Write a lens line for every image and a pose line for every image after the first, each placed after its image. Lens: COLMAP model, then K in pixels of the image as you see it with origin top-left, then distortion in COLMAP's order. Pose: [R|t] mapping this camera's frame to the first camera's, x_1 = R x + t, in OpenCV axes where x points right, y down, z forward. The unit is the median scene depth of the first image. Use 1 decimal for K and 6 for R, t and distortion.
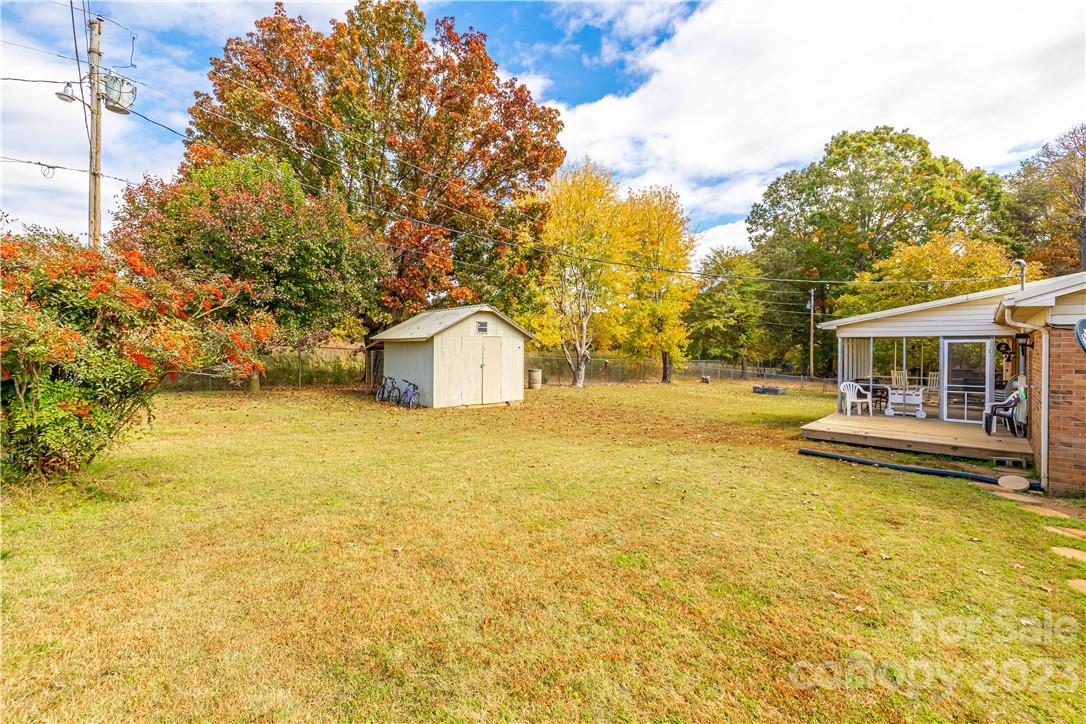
lens RADIAL K [[478.3, 0, 549.5], [0, 478.3, 345.3], [0, 0, 1]] dist [0.007673, -0.000145]
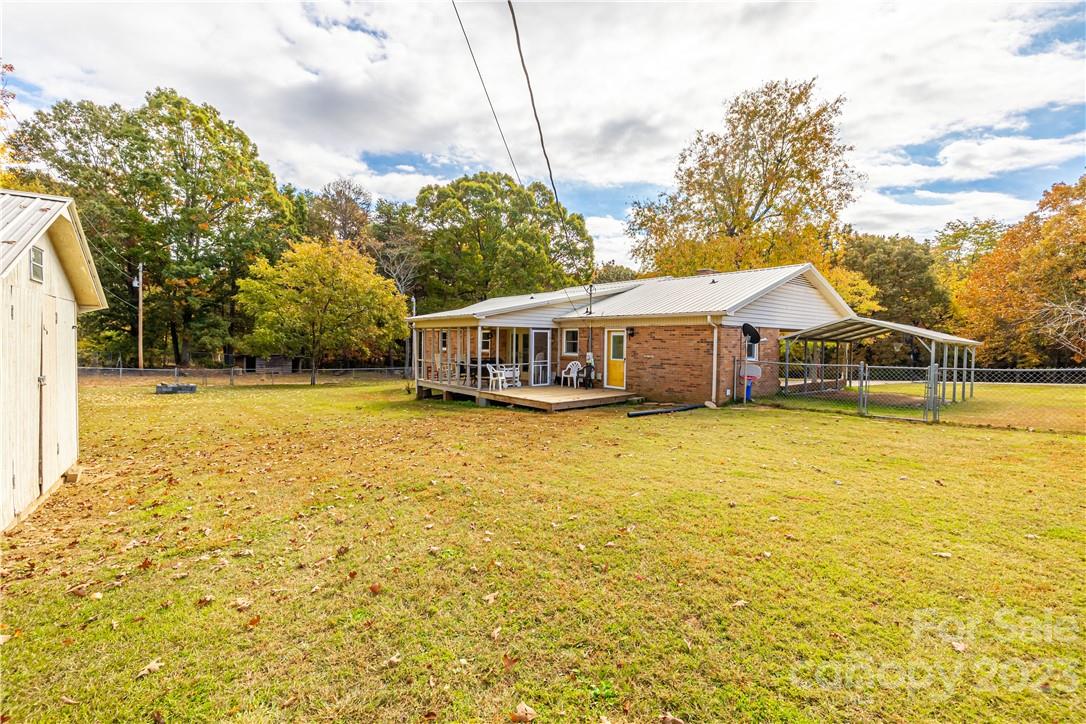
lens RADIAL K [[478.3, 0, 511.8], [0, 478.3, 338.7], [0, 0, 1]] dist [0.007673, -0.000145]
pose [[0.154522, 0.001723, 0.987988, -0.251730], [-0.011754, 0.999931, 0.000094, 0.006619], [-0.987919, -0.011627, 0.154532, 0.364254]]
